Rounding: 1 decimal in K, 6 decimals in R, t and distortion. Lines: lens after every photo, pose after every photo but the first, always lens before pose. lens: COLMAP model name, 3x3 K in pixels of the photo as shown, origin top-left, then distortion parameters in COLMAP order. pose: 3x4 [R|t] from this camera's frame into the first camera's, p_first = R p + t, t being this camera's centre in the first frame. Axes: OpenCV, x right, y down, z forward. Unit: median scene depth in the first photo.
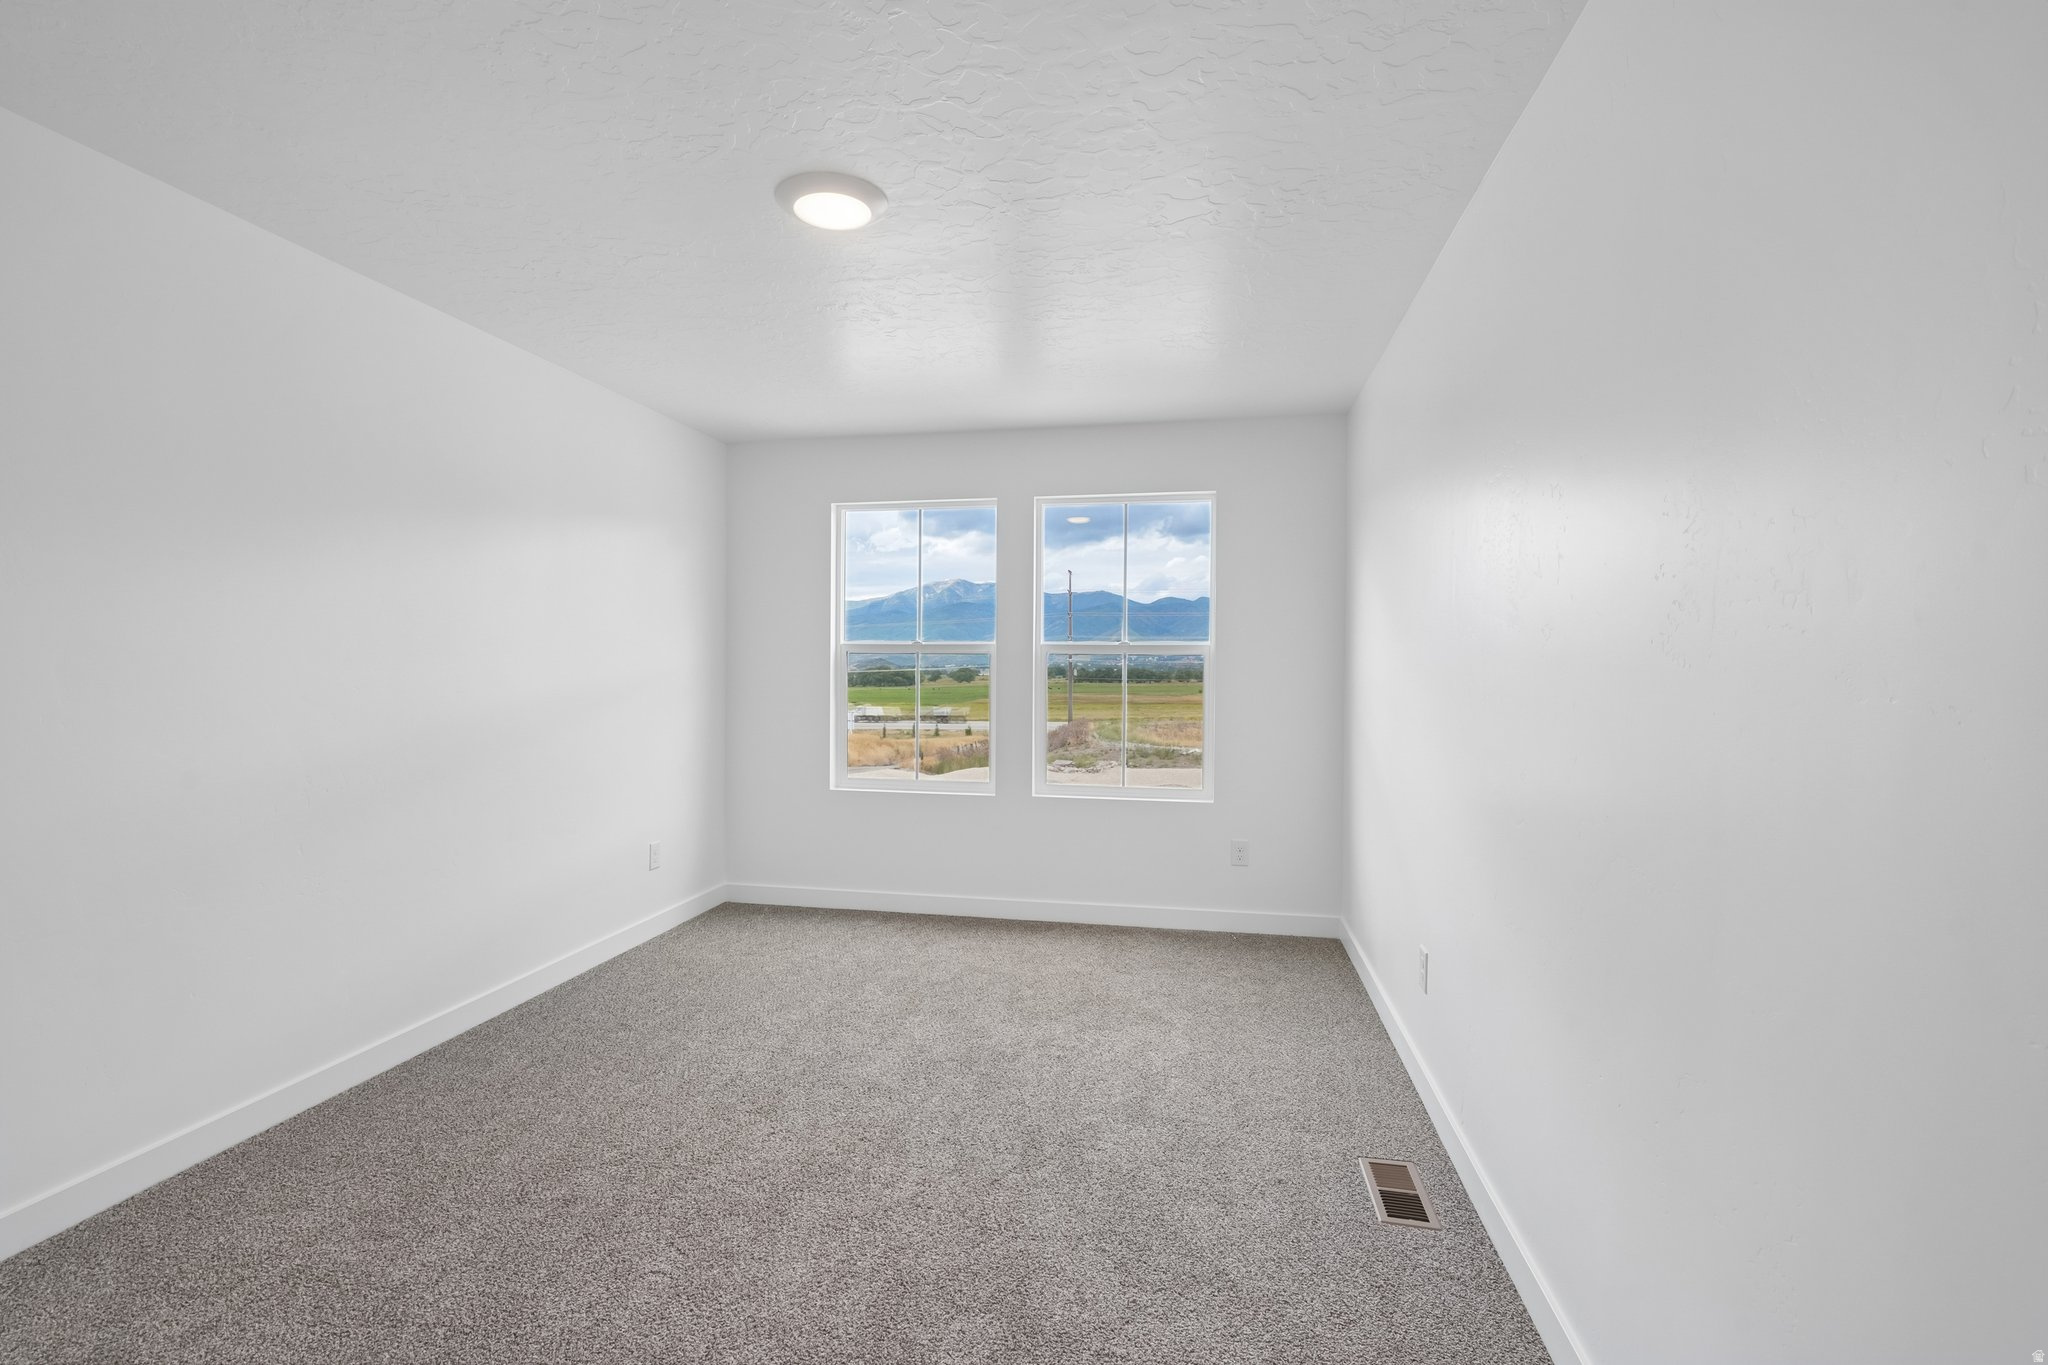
lens RADIAL K [[920.0, 0, 1018.7], [0, 920.0, 677.0], [0, 0, 1]] dist [0.000380, 0.001003]
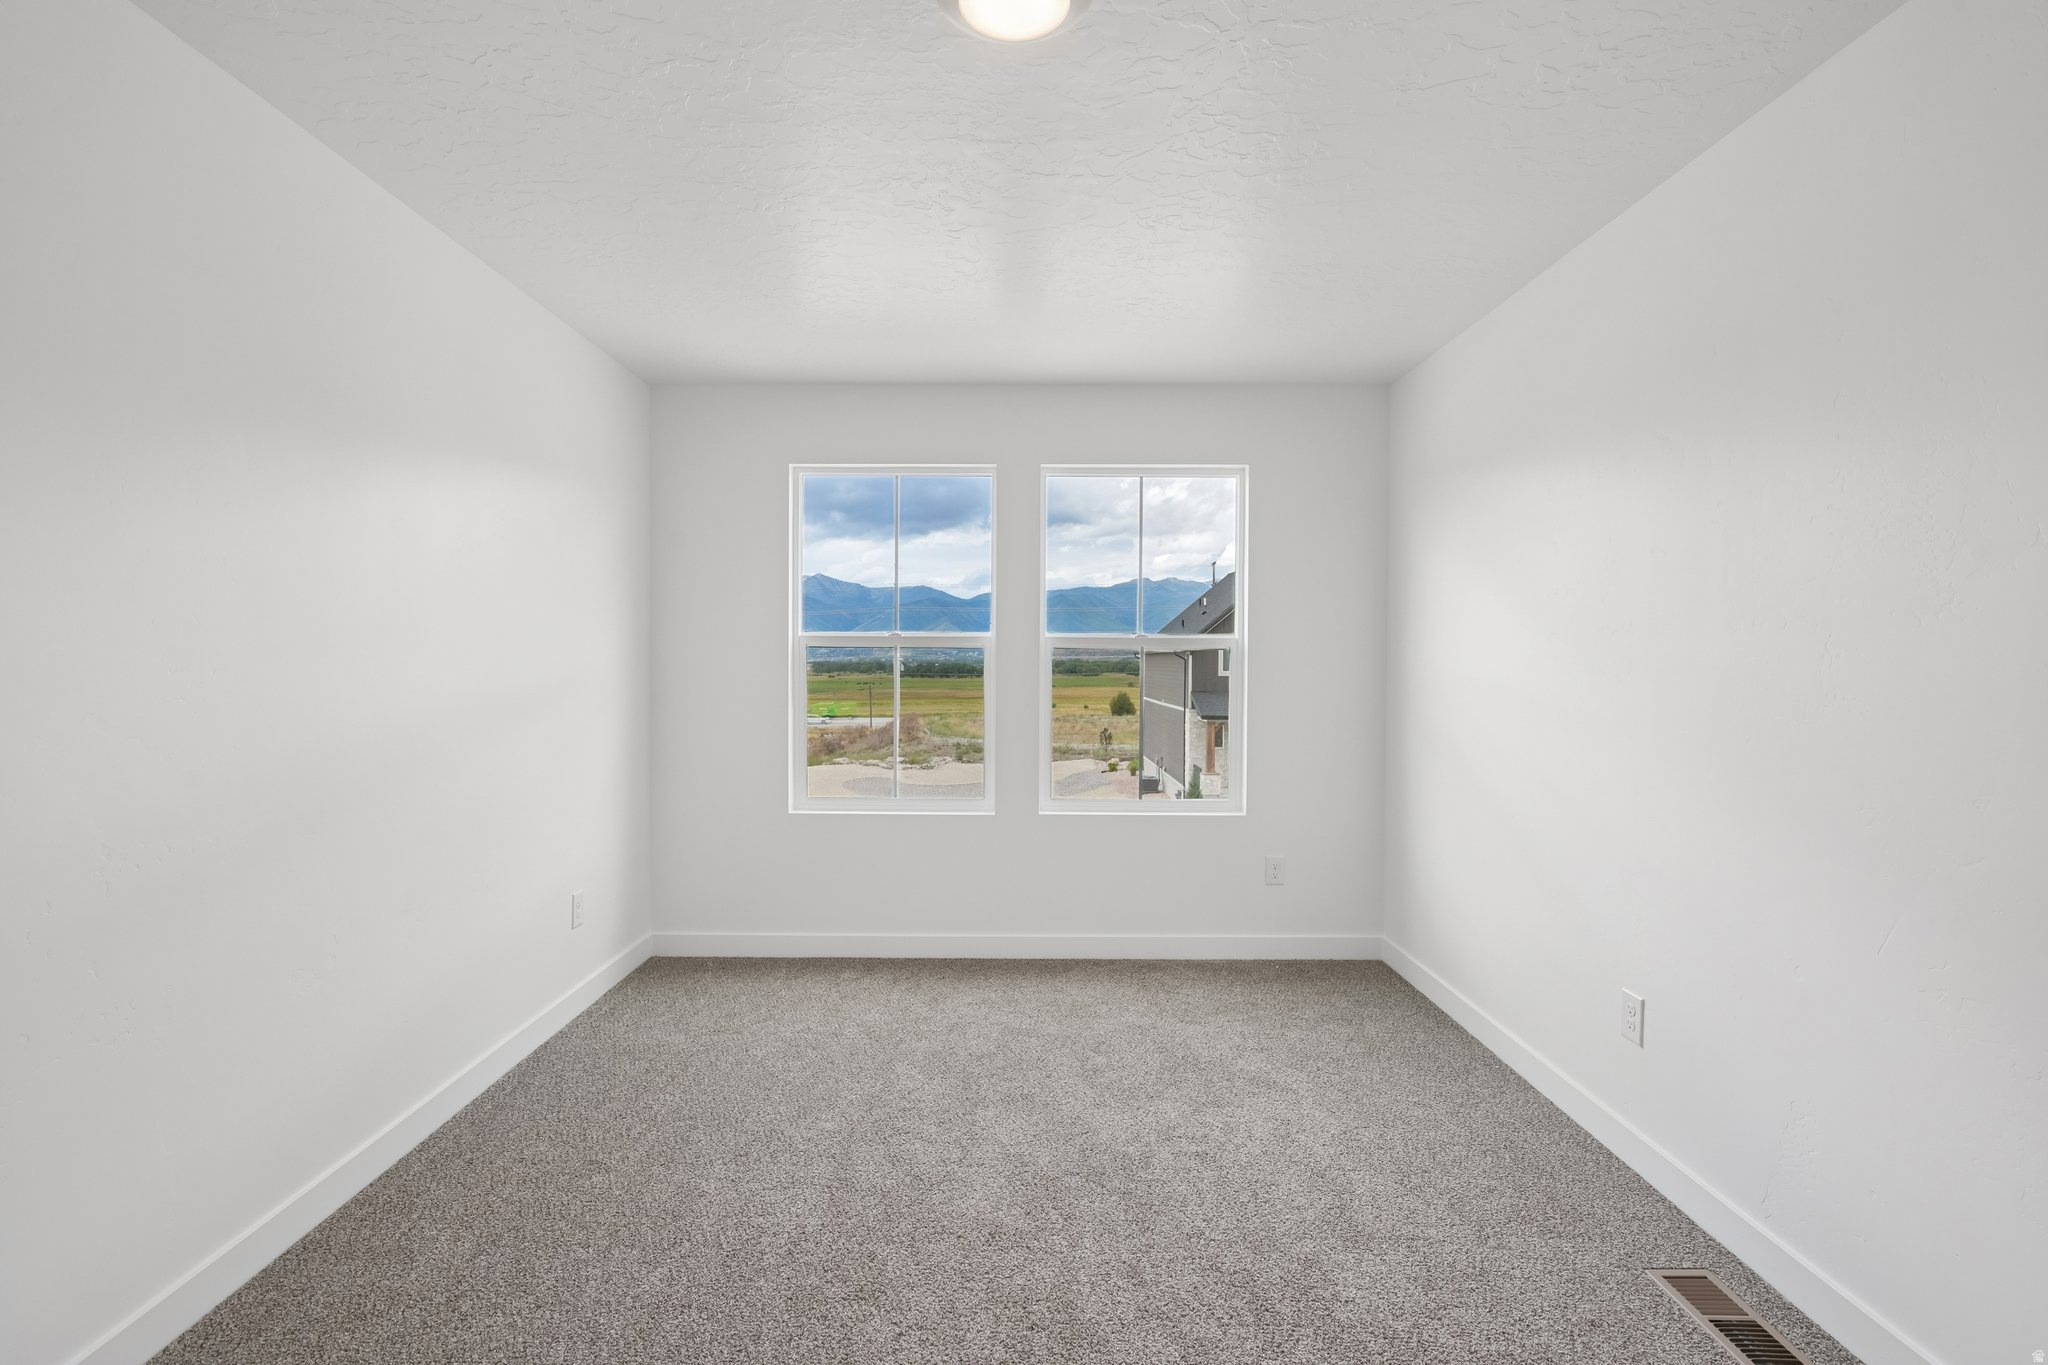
lens RADIAL K [[920.0, 0, 1018.7], [0, 920.0, 677.0], [0, 0, 1]] dist [0.000380, 0.001003]
pose [[0.981483, -0.004739, 0.191491, -0.186898], [0.003701, 0.999976, 0.005781, -0.003326], [-0.191514, -0.004965, 0.981477, 0.181365]]
